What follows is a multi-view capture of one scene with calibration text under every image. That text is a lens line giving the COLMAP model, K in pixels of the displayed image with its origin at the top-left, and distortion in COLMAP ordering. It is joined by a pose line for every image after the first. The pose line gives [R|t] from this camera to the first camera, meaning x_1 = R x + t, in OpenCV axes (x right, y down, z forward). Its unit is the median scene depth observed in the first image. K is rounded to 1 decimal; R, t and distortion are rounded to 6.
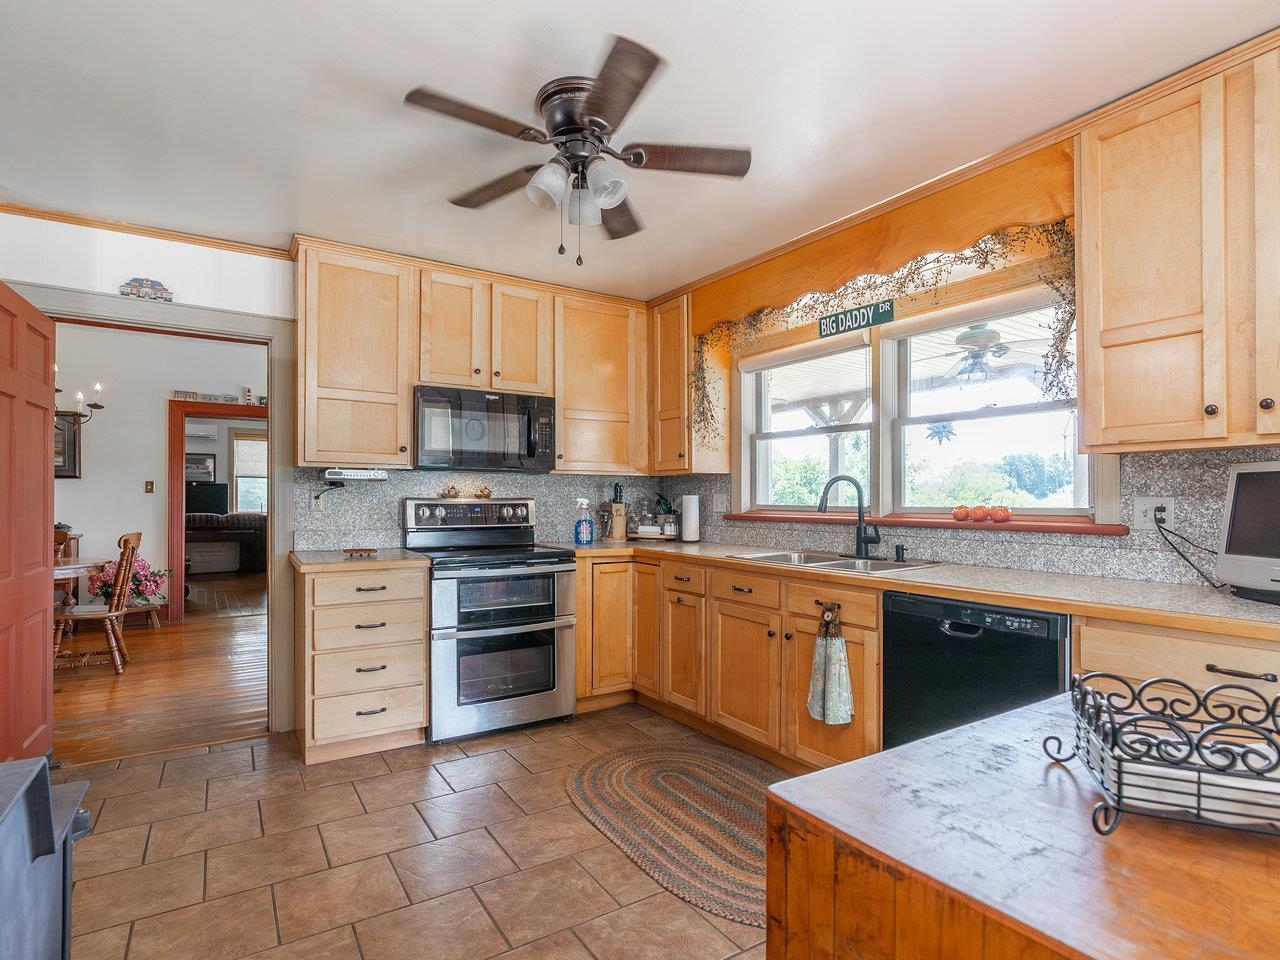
lens RADIAL K [[664.2, 0, 639.0], [0, 664.2, 491.1], [0, 0, 1]] dist [-0.005376, 0.000737]
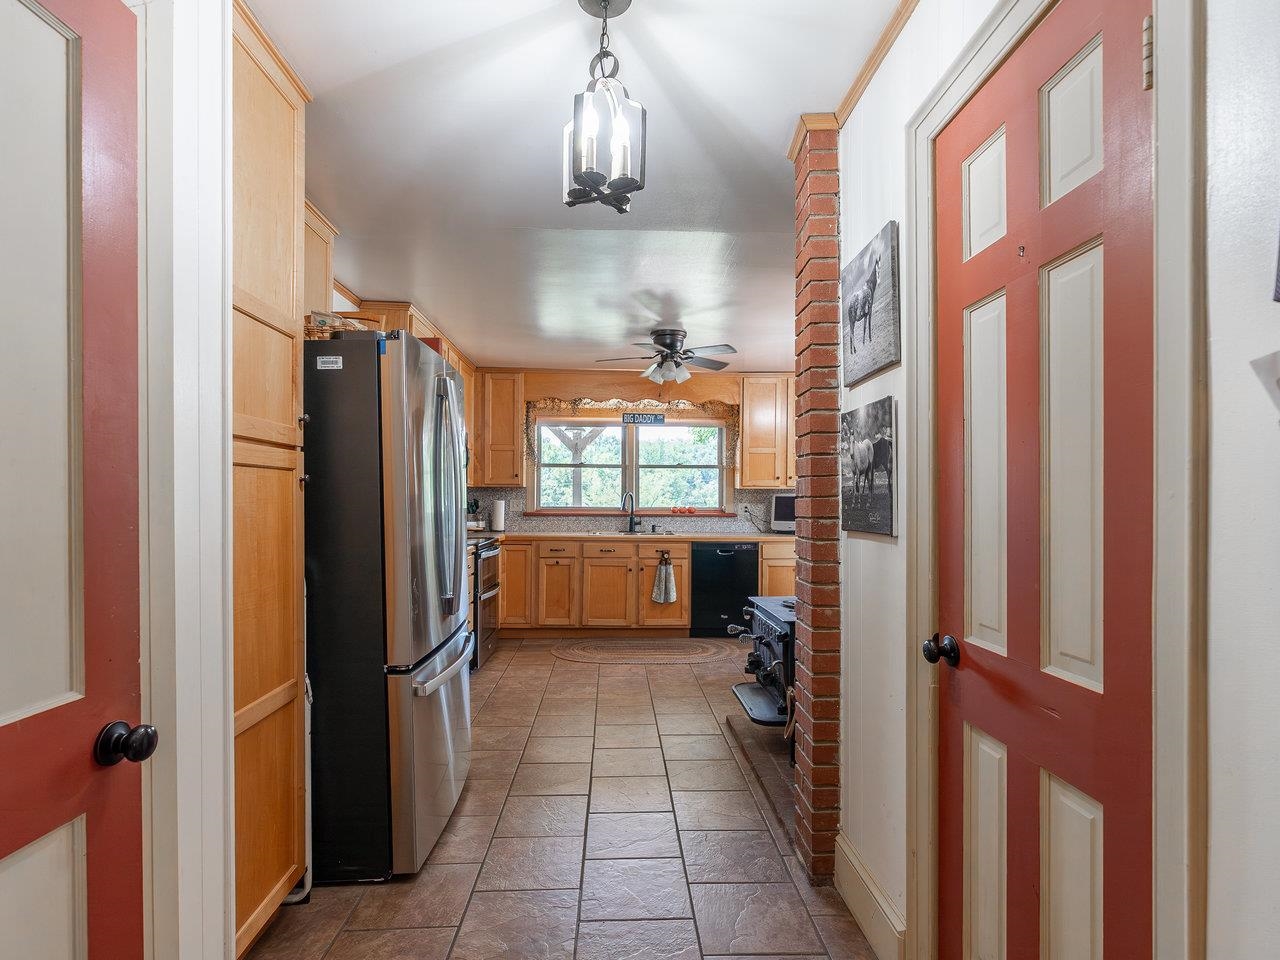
lens RADIAL K [[664.2, 0, 637.6], [0, 664.2, 488.8], [0, 0, 1]] dist [-0.005376, 0.000737]
pose [[0.507442, 0.013175, 0.861585, -1.472146], [-0.015501, 0.999861, -0.006160, -0.021606], [-0.861547, -0.010229, 0.507575, -0.055225]]
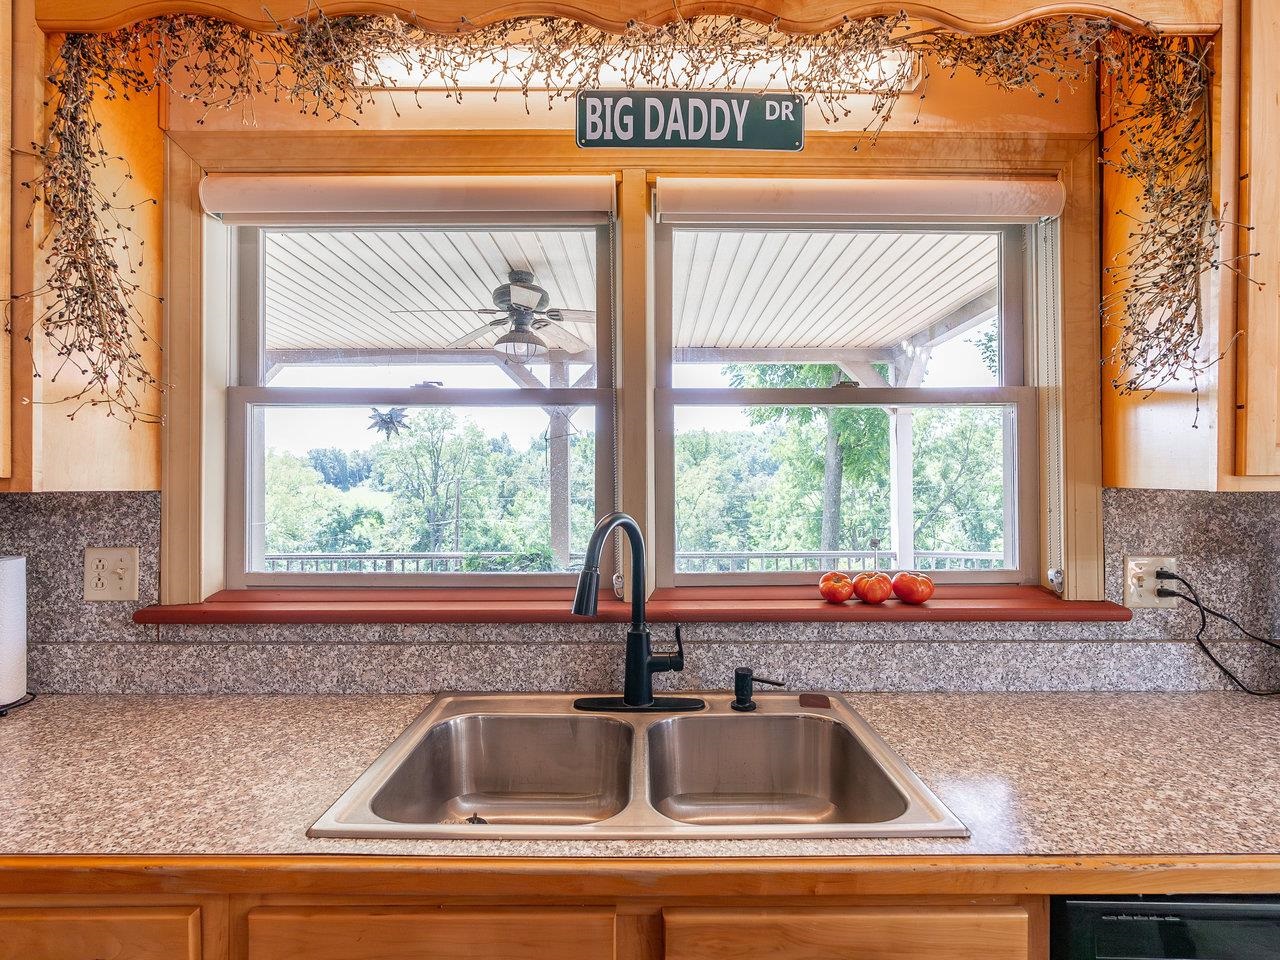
lens RADIAL K [[664.2, 0, 647.0], [0, 664.2, 481.7], [0, 0, 1]] dist [-0.005376, 0.000737]
pose [[0.552608, 0.009593, 0.833386, -0.015041], [-0.006875, 0.999952, -0.006951, -0.040771], [-0.833413, -0.001889, 0.552648, 0.788850]]
